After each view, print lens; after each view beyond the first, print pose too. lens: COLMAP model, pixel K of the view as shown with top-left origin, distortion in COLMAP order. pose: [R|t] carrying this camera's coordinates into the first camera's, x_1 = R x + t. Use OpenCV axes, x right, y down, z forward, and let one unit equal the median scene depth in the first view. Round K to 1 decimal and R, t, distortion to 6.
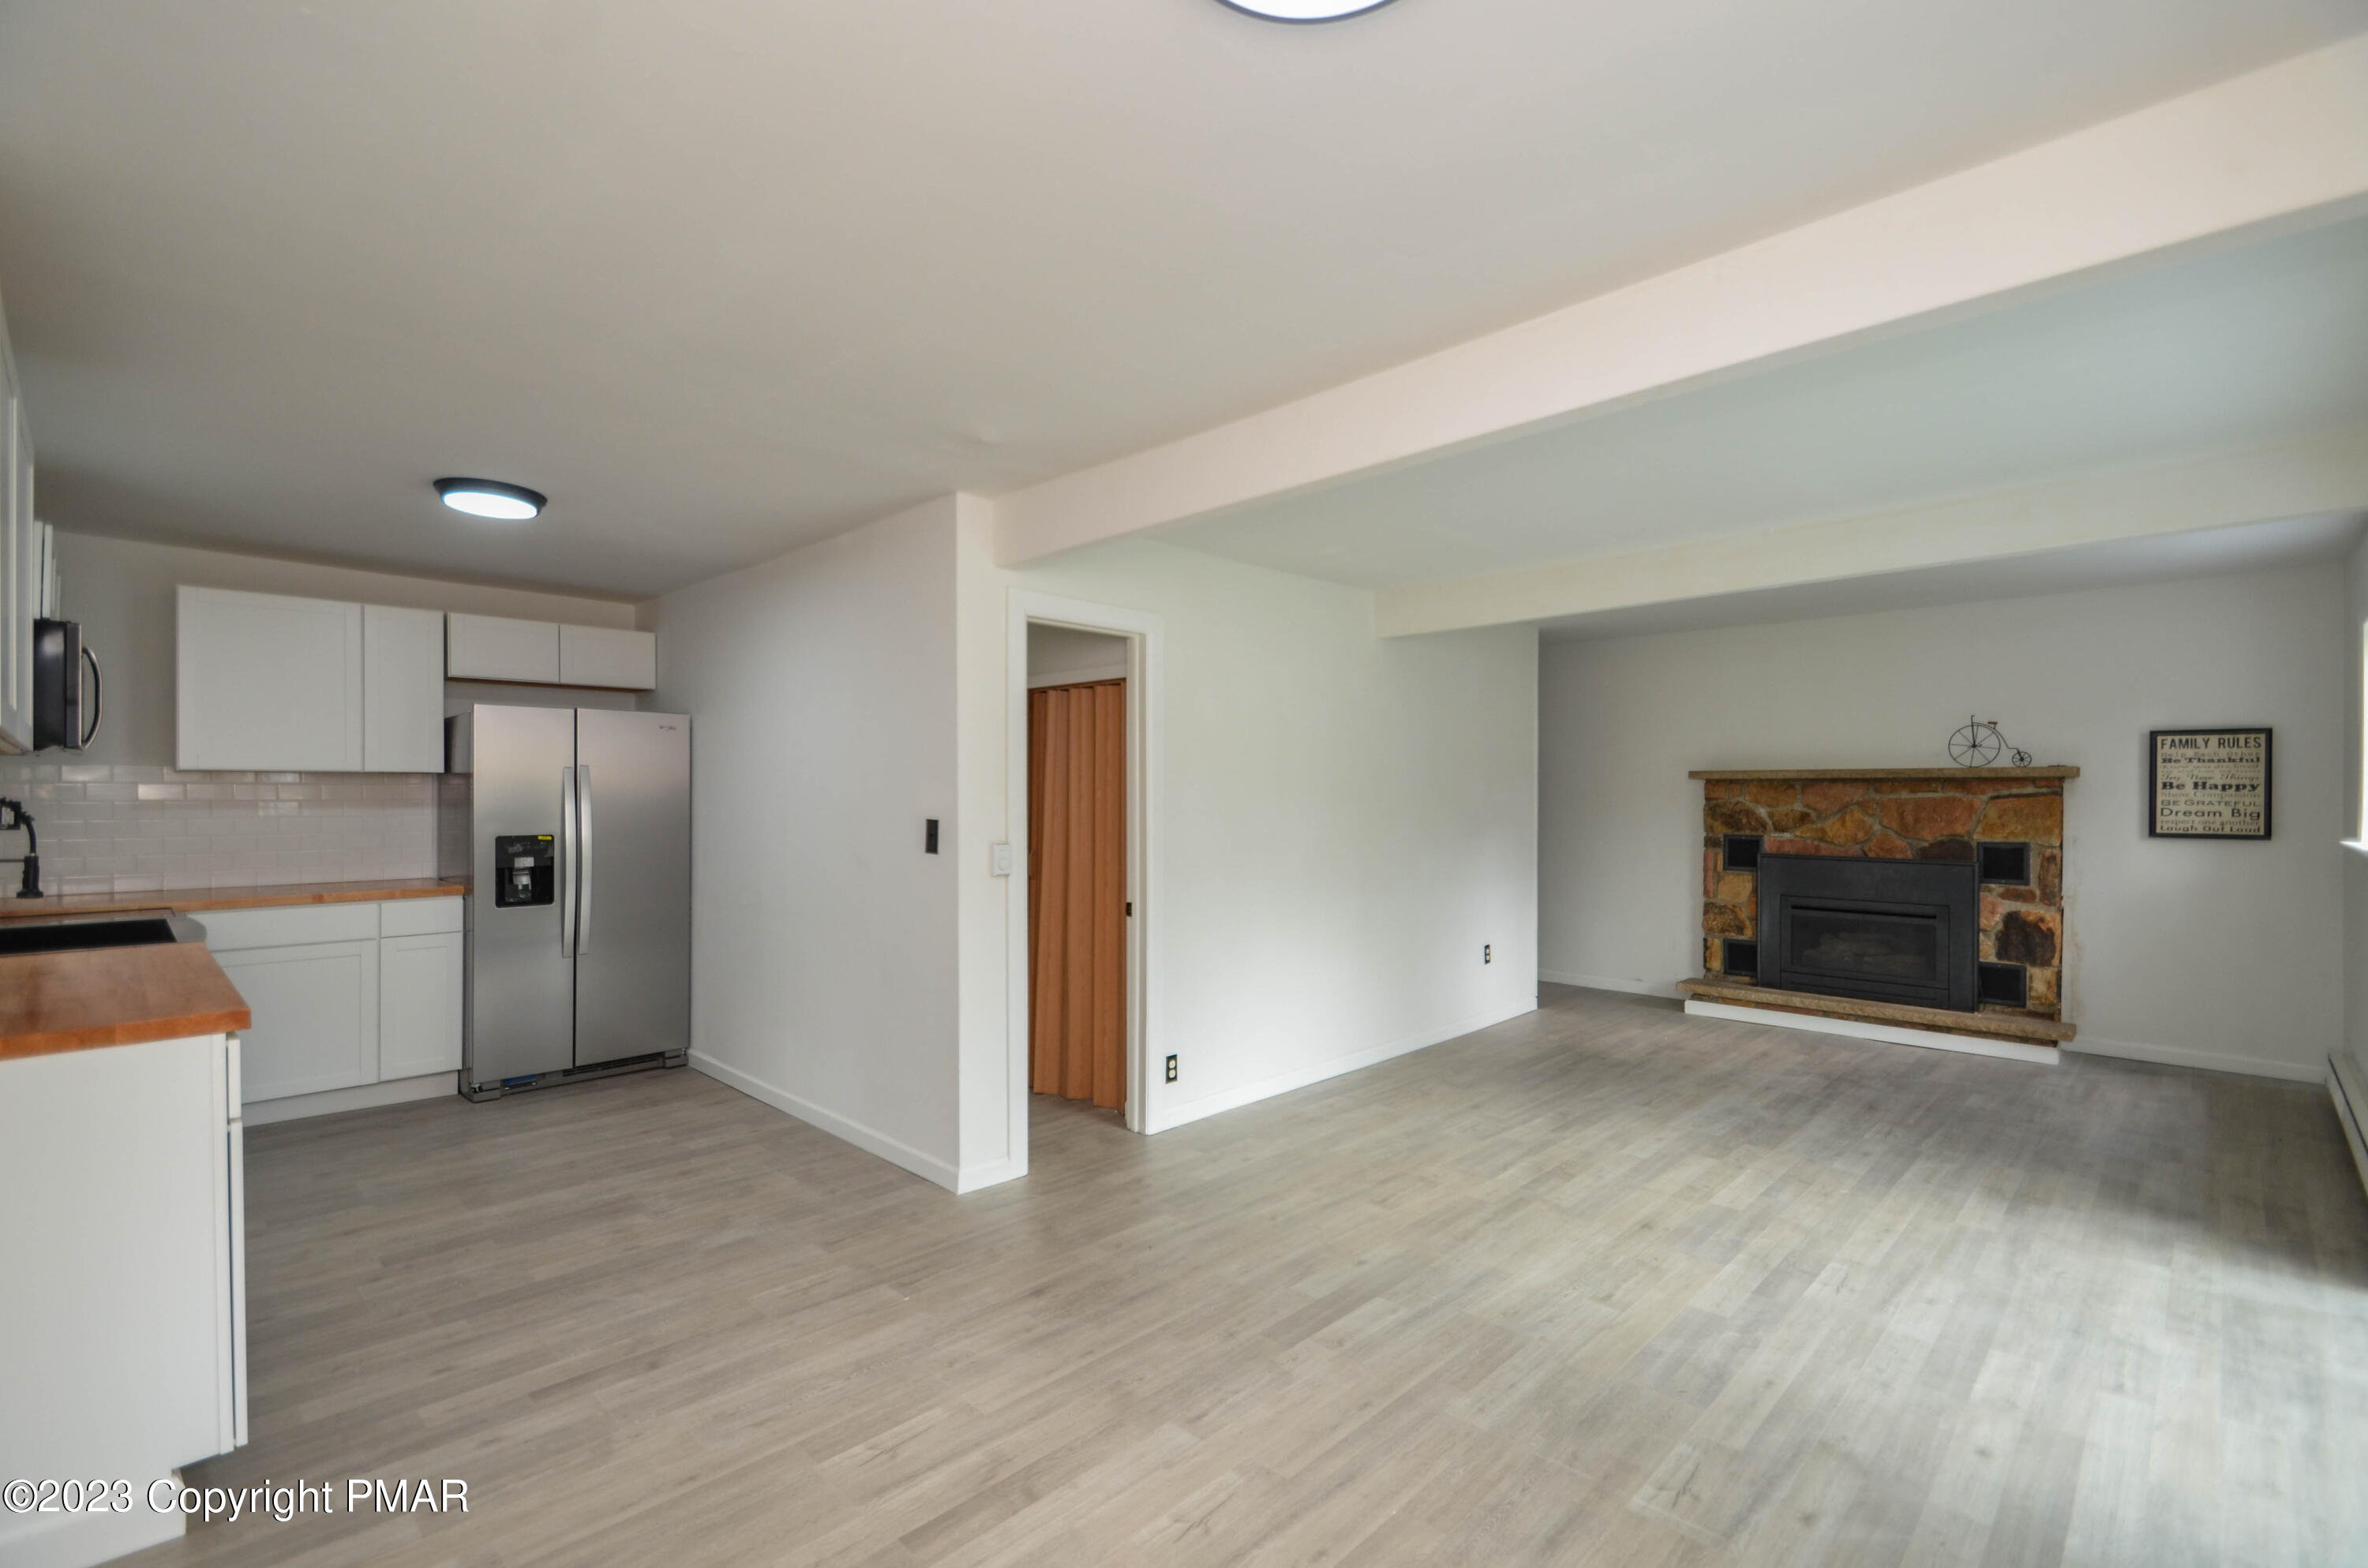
lens RADIAL K [[1071.9, 0, 1178.2], [0, 1071.9, 753.9], [0, 0, 1]] dist [0.001537, -0.008774]
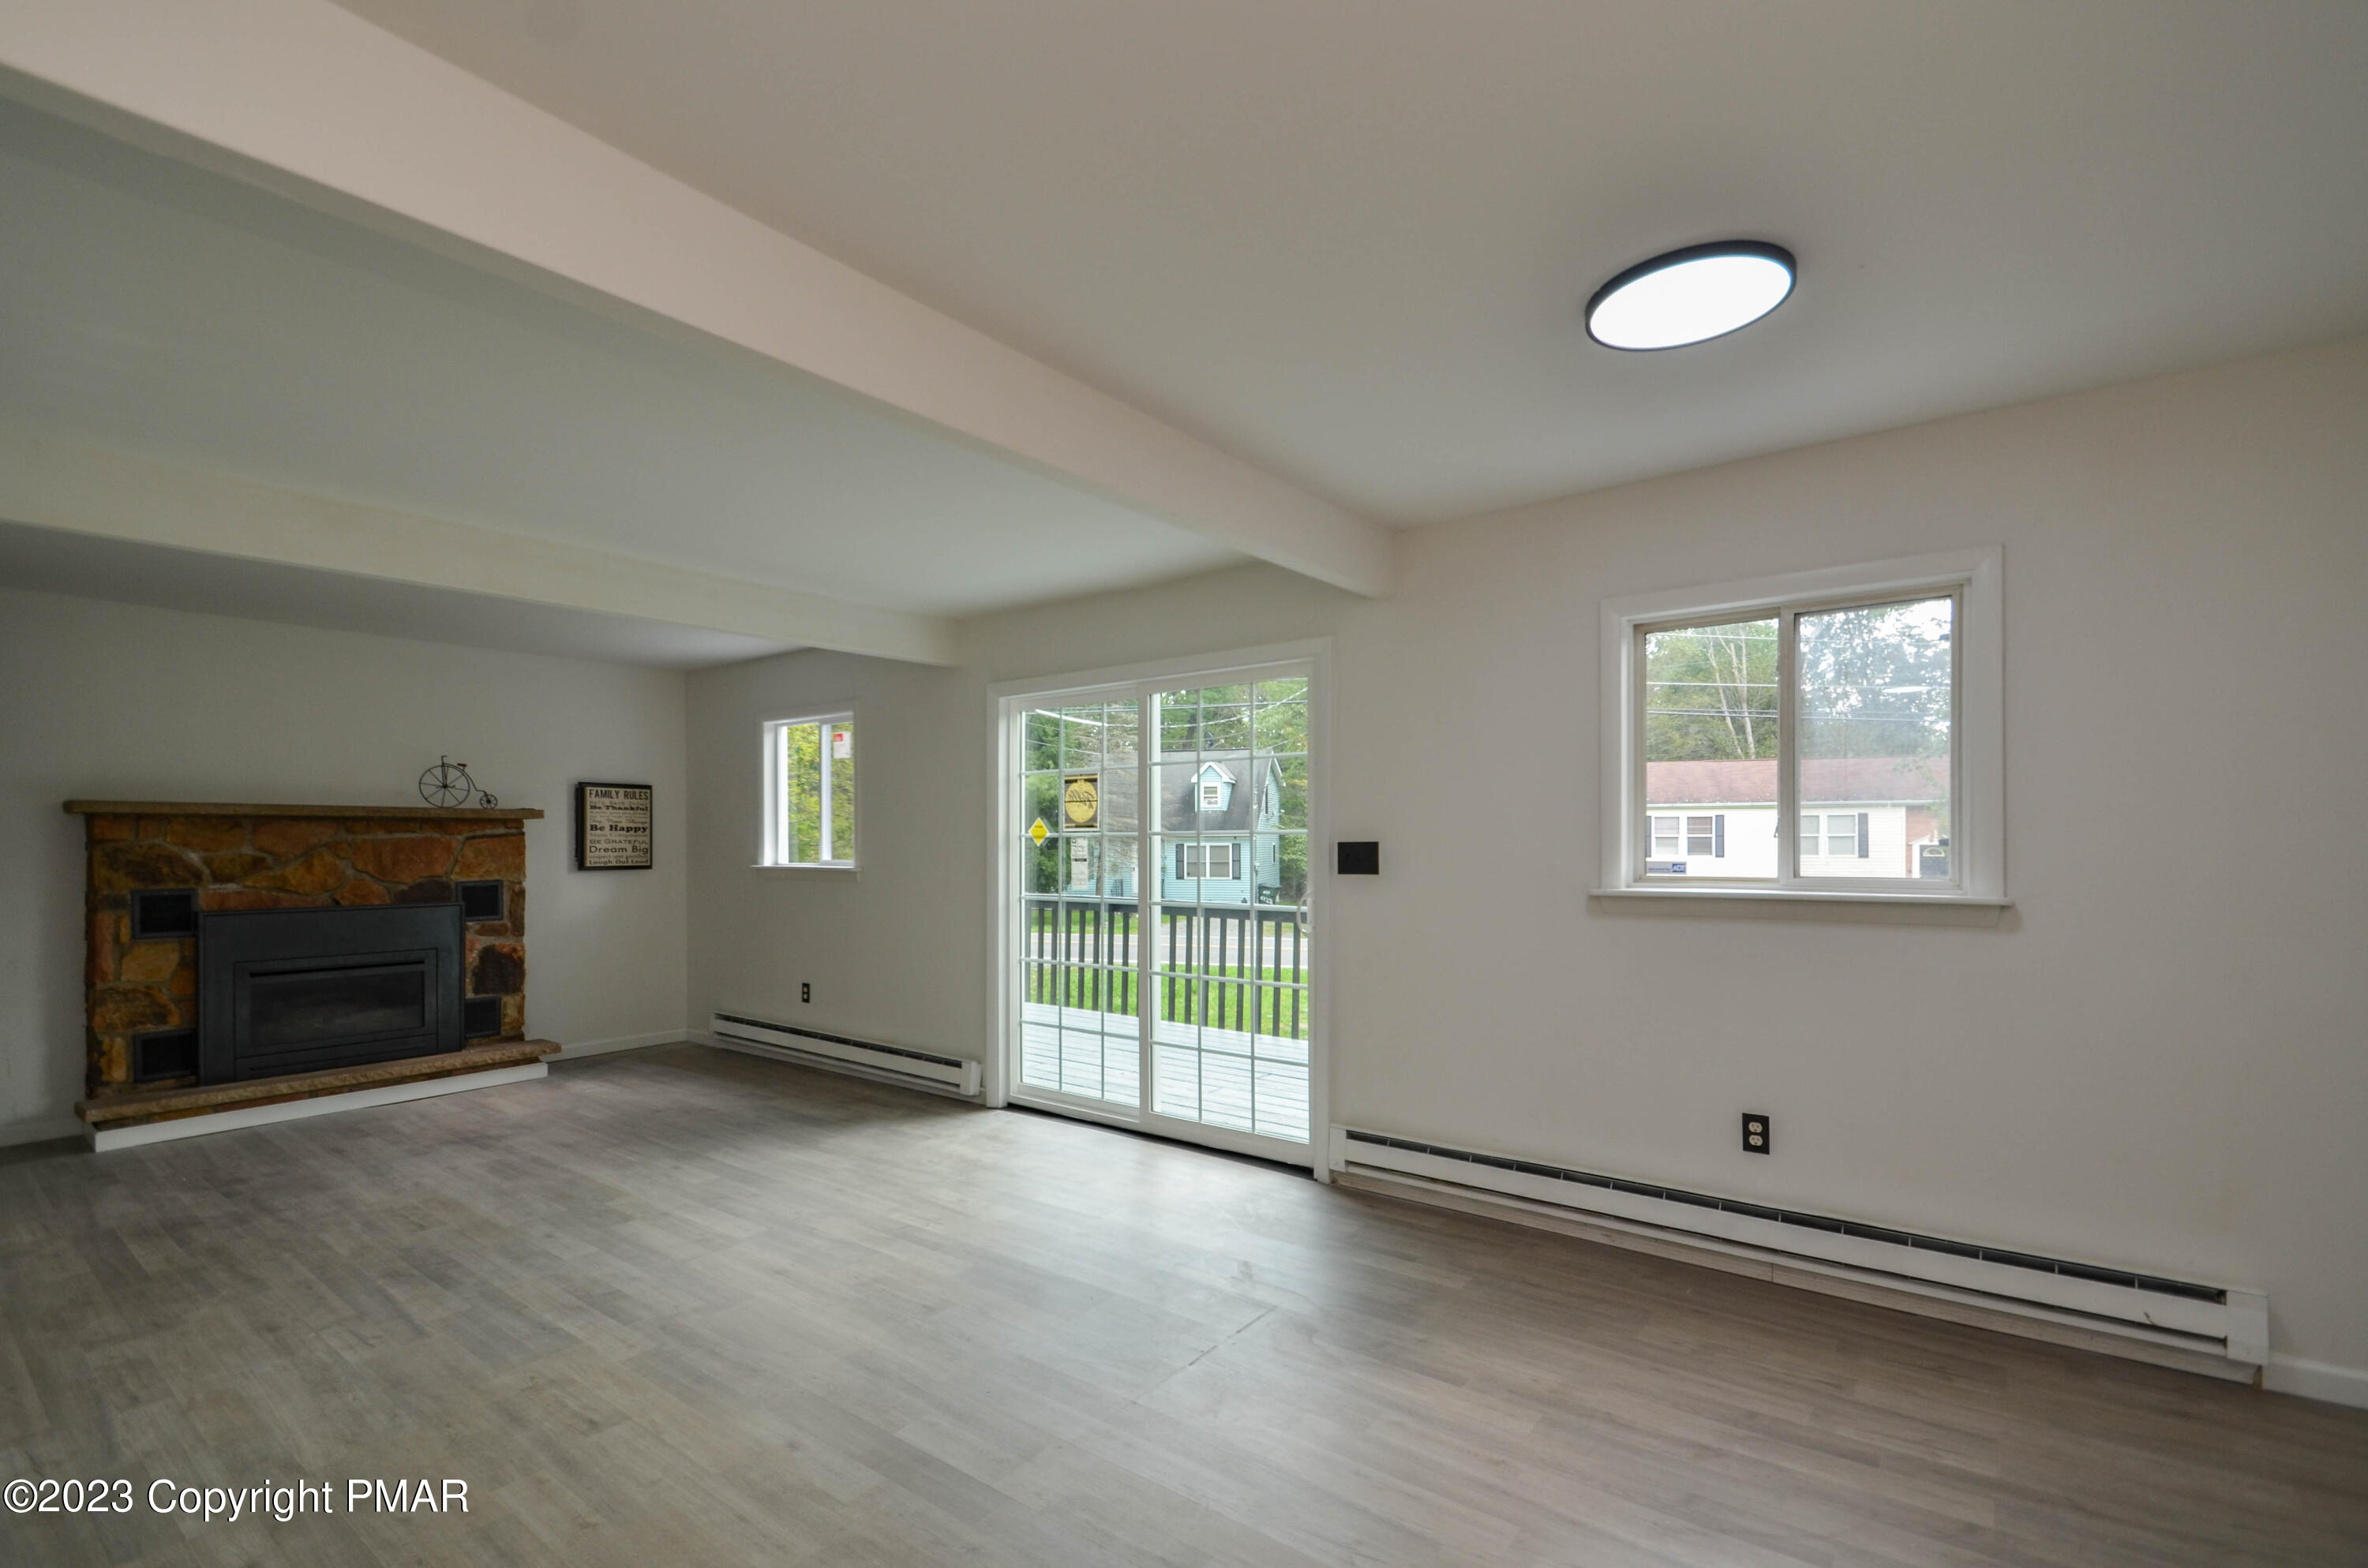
lens RADIAL K [[1026.4, 0, 1188.4], [0, 1026.4, 854.8], [0, 0, 1]] dist [0.048276, -0.030446]
pose [[-0.134149, -0.015117, 0.990846, -0.367078], [-0.032181, 0.999423, 0.010891, 0.027949], [-0.990439, -0.030426, -0.134558, 0.525843]]
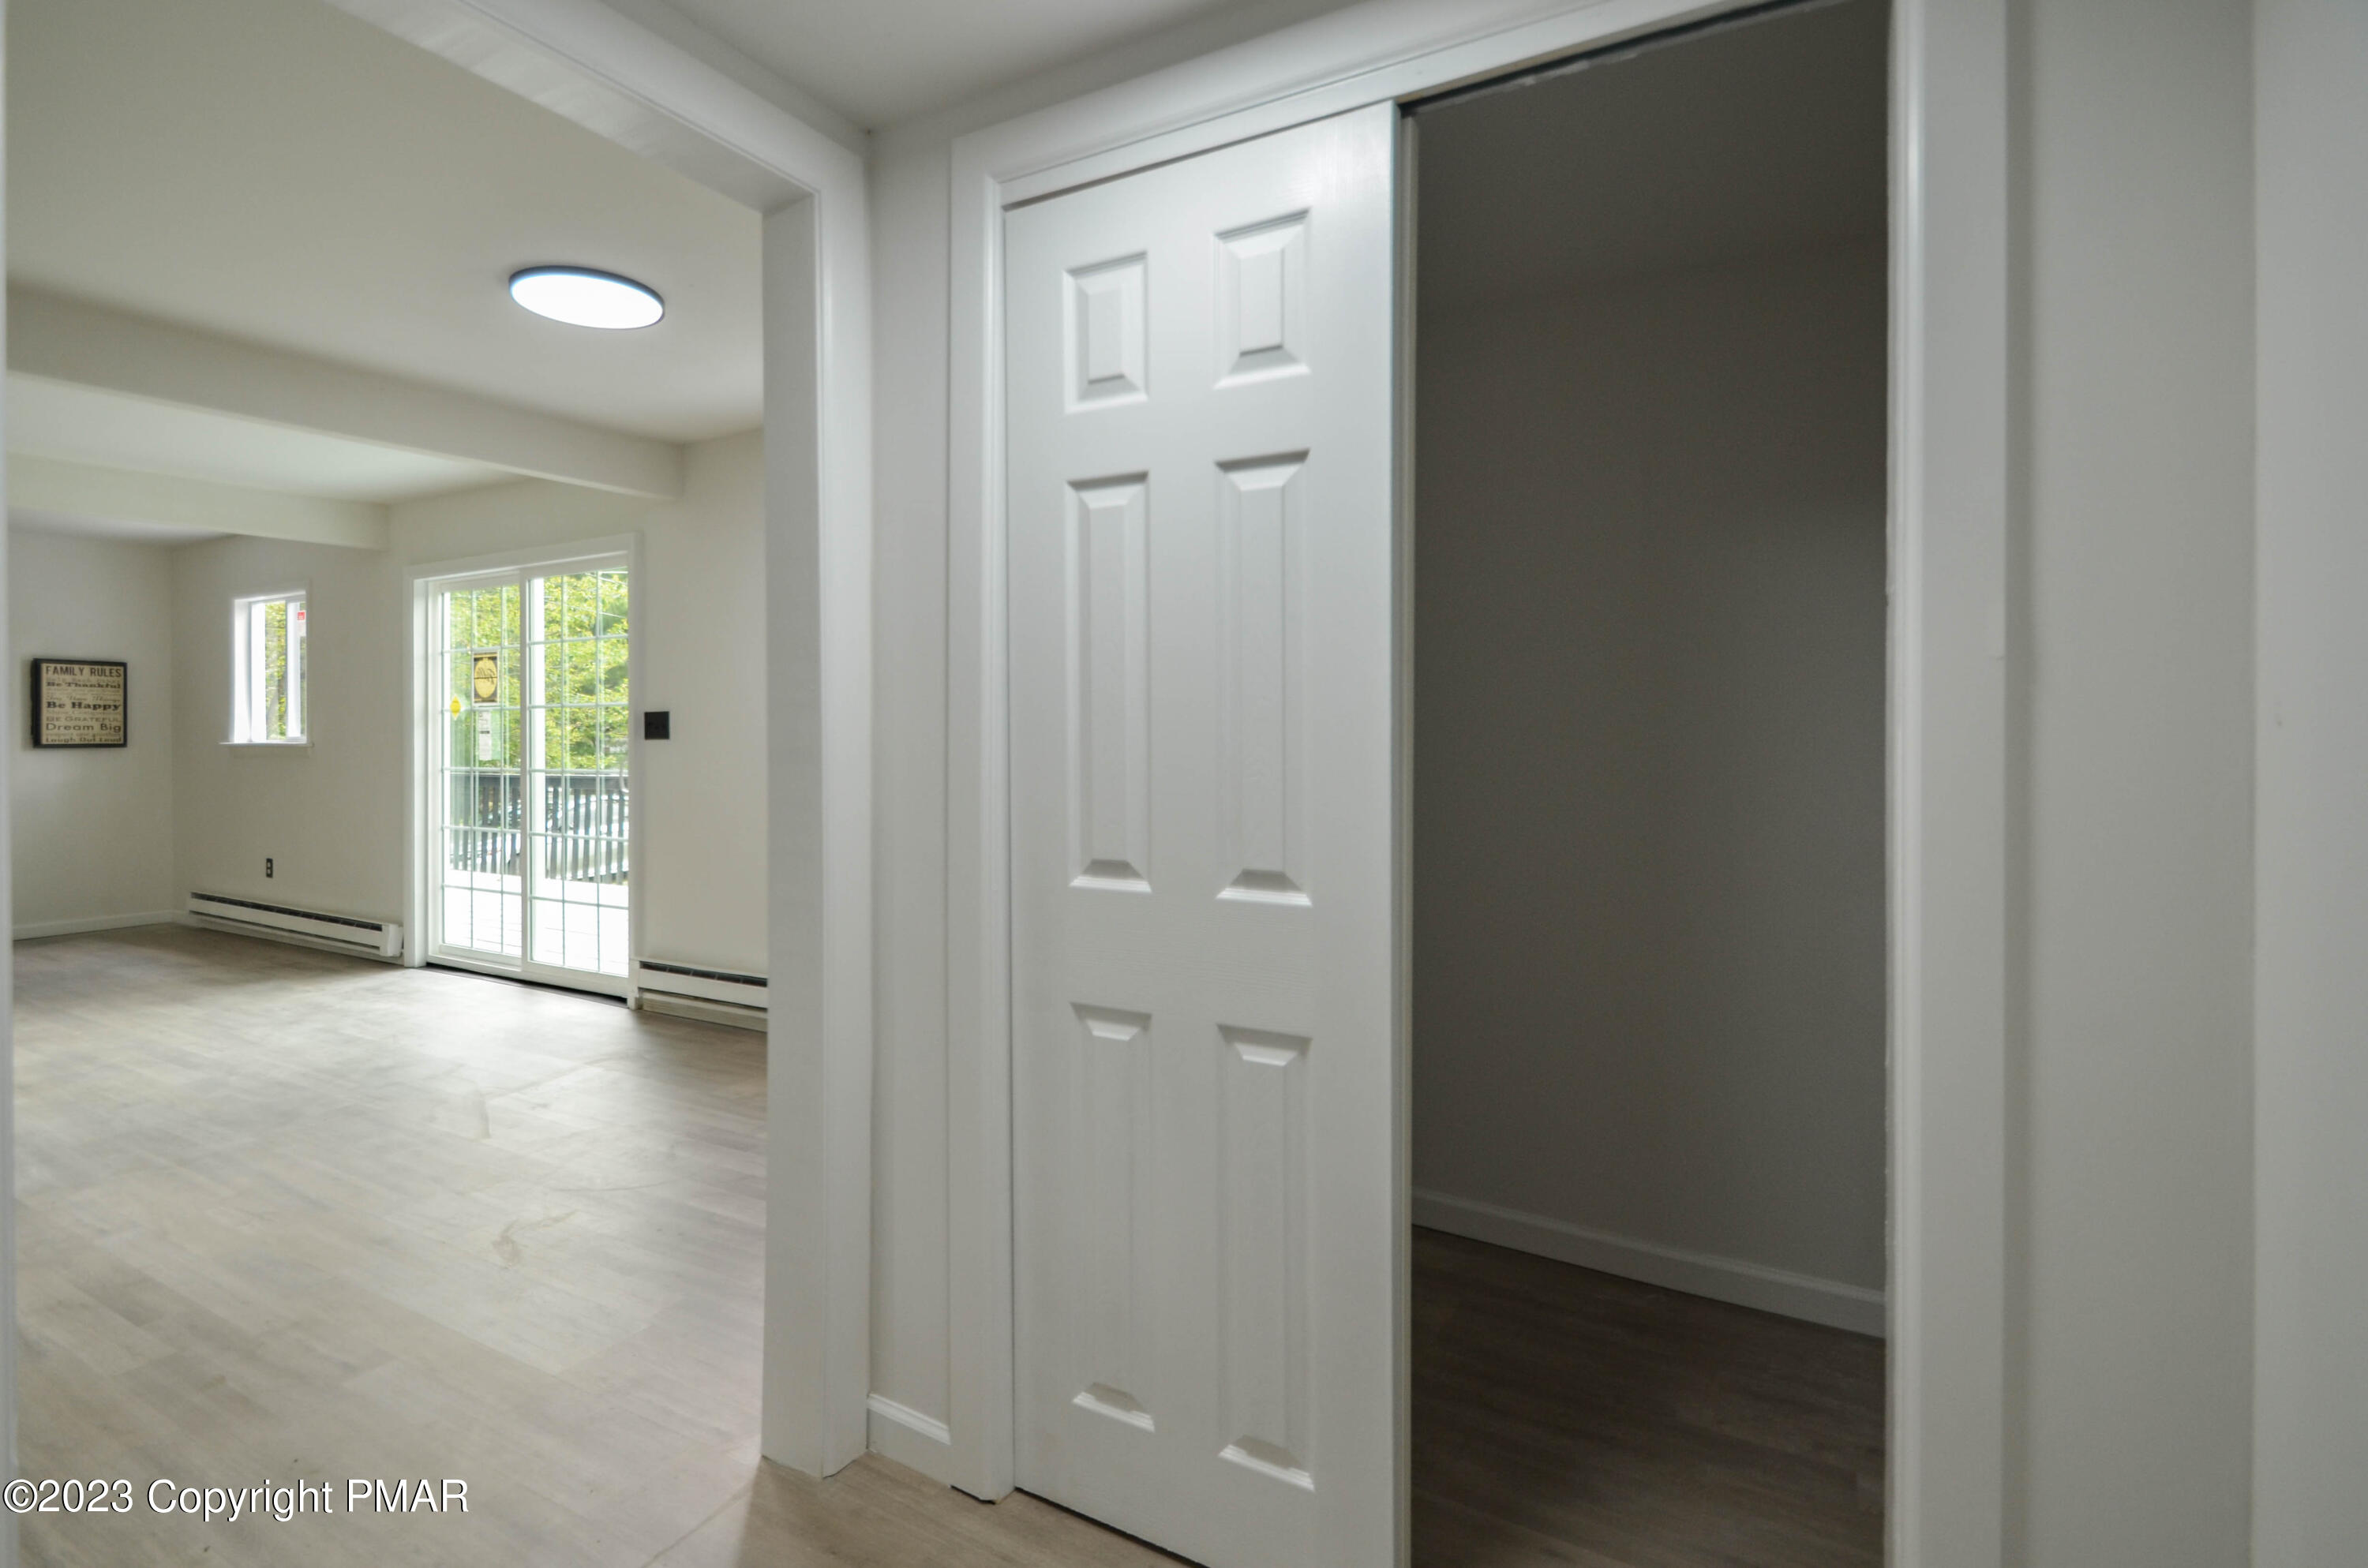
lens RADIAL K [[1092.9, 0, 1183.4], [0, 1092.9, 734.7], [0, 0, 1]] dist [0.001693, -0.008813]
pose [[-0.274647, -0.005159, 0.961531, -0.657475], [-0.029143, 0.999571, -0.002961, 0.032304], [-0.961104, -0.028835, -0.274679, 0.109799]]
